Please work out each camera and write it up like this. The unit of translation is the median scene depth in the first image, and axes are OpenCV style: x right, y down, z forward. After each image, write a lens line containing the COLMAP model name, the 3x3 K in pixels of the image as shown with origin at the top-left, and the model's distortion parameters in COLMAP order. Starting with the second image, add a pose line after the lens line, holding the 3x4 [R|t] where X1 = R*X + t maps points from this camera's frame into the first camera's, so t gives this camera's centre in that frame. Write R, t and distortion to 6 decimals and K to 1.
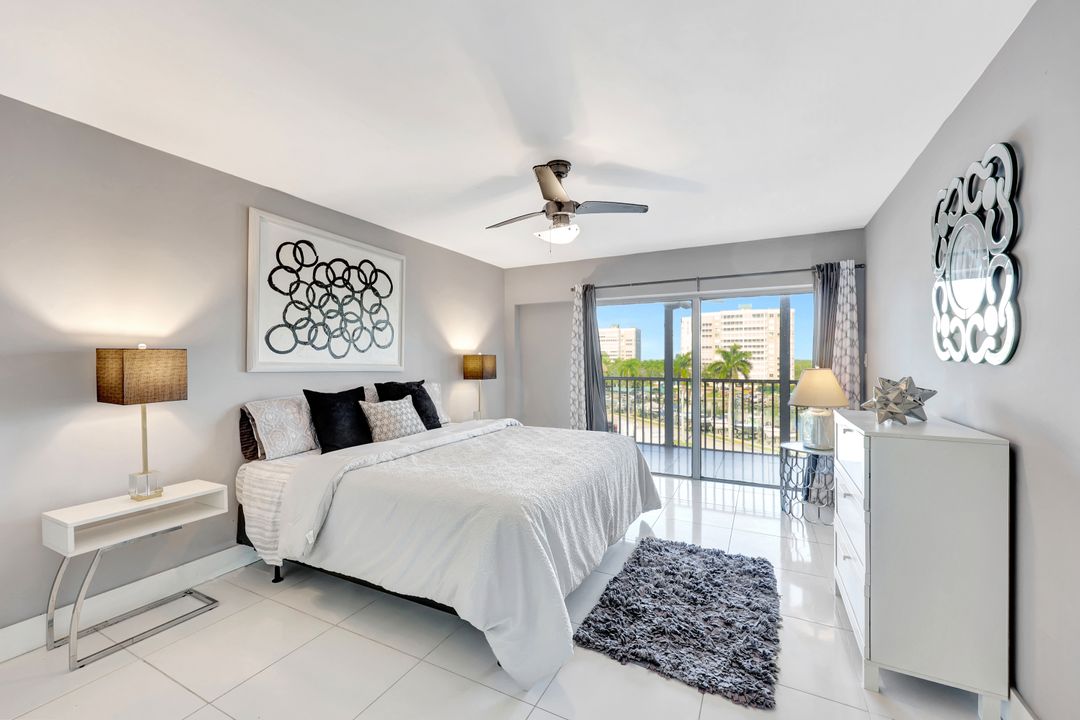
lens RADIAL K [[441.7, 0, 542.2], [0, 441.7, 359.5], [0, 0, 1]] dist [0.002393, 0.000143]
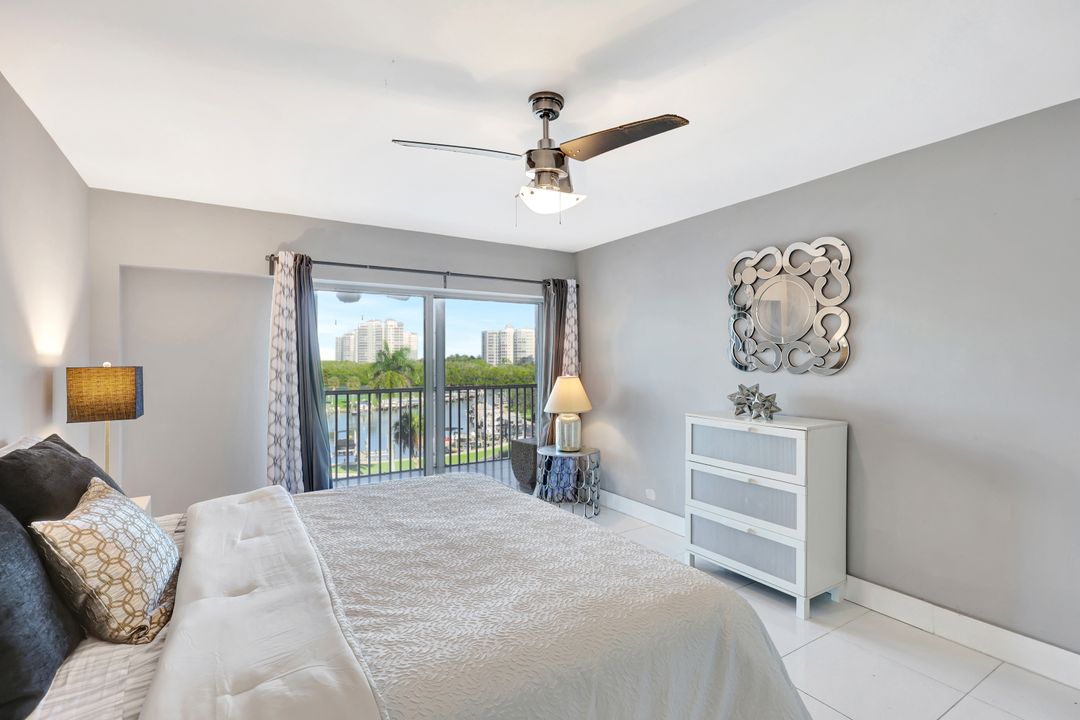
lens RADIAL K [[504.1, 0, 540.0], [0, 504.1, 360.0], [0, 0, 1]] dist [0.001670, 0.000001]
pose [[0.510283, -0.001488, 0.860005, -0.431447], [0.002886, 0.999996, 0.000017, -0.019020], [-0.860001, 0.002473, 0.510286, 0.397292]]
